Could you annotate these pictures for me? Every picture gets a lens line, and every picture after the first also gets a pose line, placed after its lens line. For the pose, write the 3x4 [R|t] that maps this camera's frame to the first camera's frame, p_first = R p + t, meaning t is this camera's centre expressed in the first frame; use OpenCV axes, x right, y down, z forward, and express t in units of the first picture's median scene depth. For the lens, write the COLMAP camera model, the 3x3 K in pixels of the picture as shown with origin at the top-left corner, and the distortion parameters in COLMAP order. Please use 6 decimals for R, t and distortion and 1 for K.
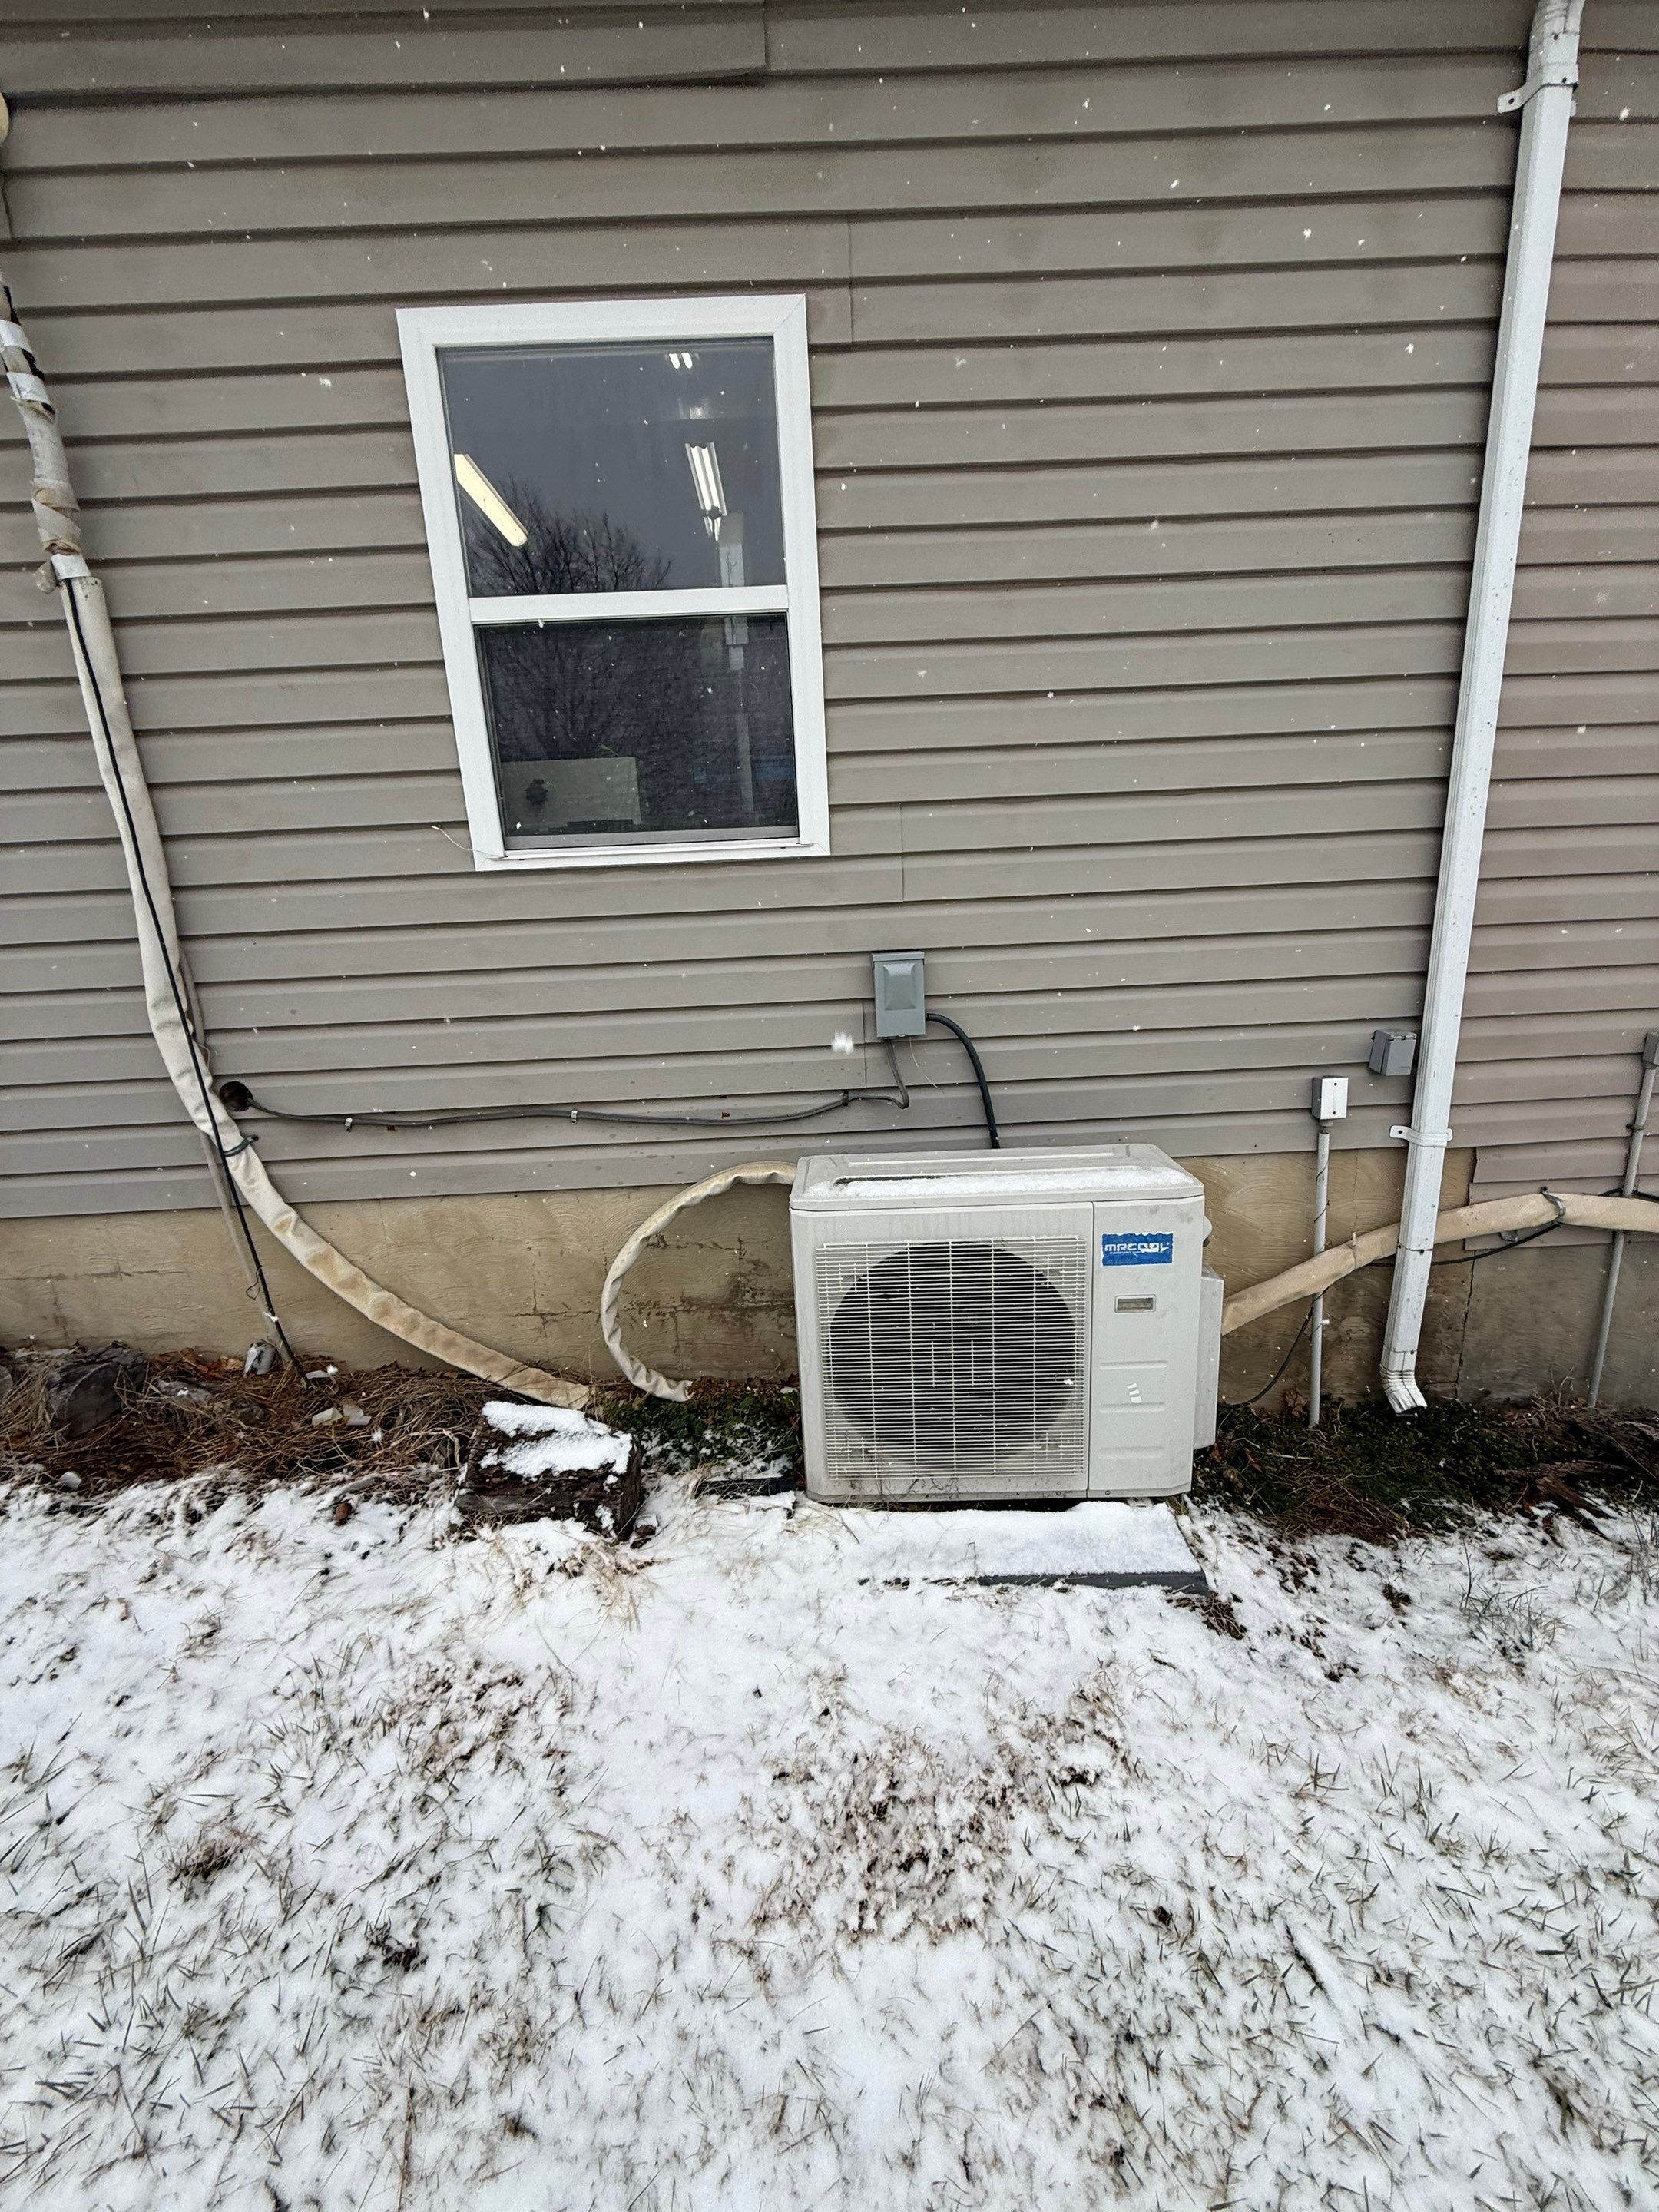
lens RADIAL K [[875.3, 0, 828.7], [0, 875.3, 1097.9], [0, 0, 1]] dist [-0.000077, 0.000249]
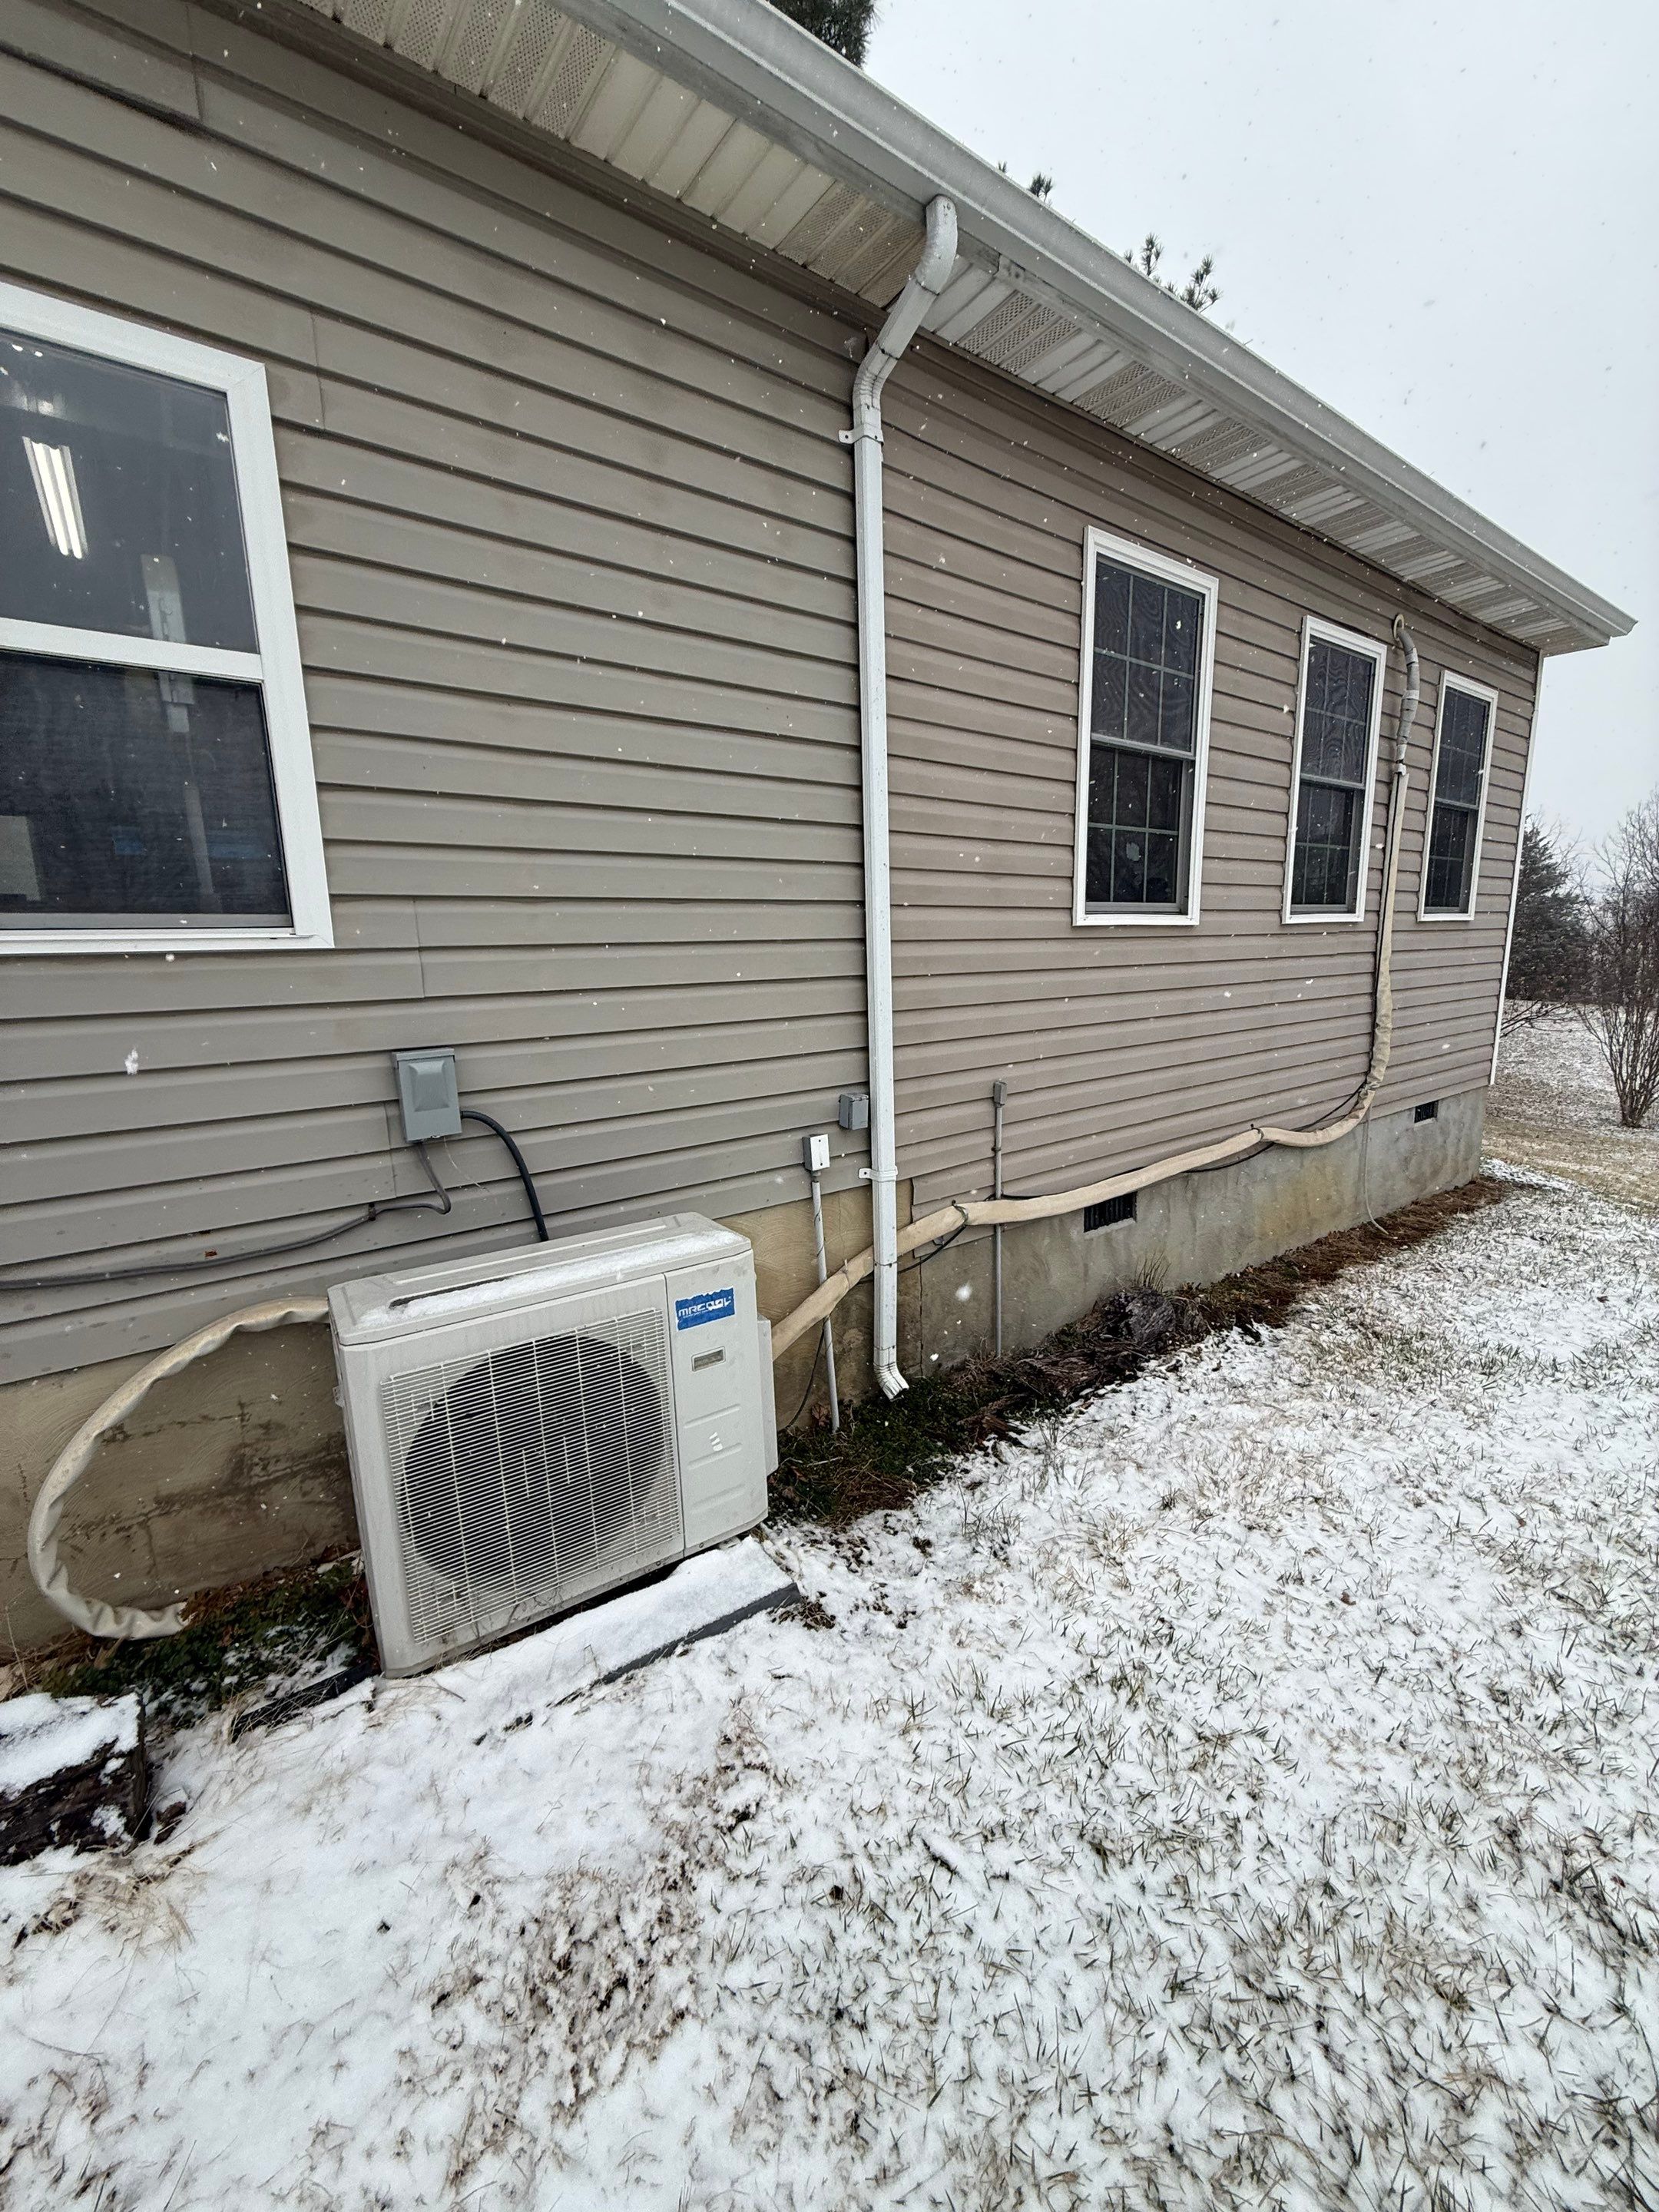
lens RADIAL K [[875.3, 0, 828.7], [0, 875.3, 1097.9], [0, 0, 1]] dist [-0.000077, 0.000249]
pose [[0.818515, -0.074638, 0.569616, -0.120348], [0.126082, 0.990689, -0.051361, -0.012488], [-0.560479, 0.113858, 0.820305, -0.019810]]
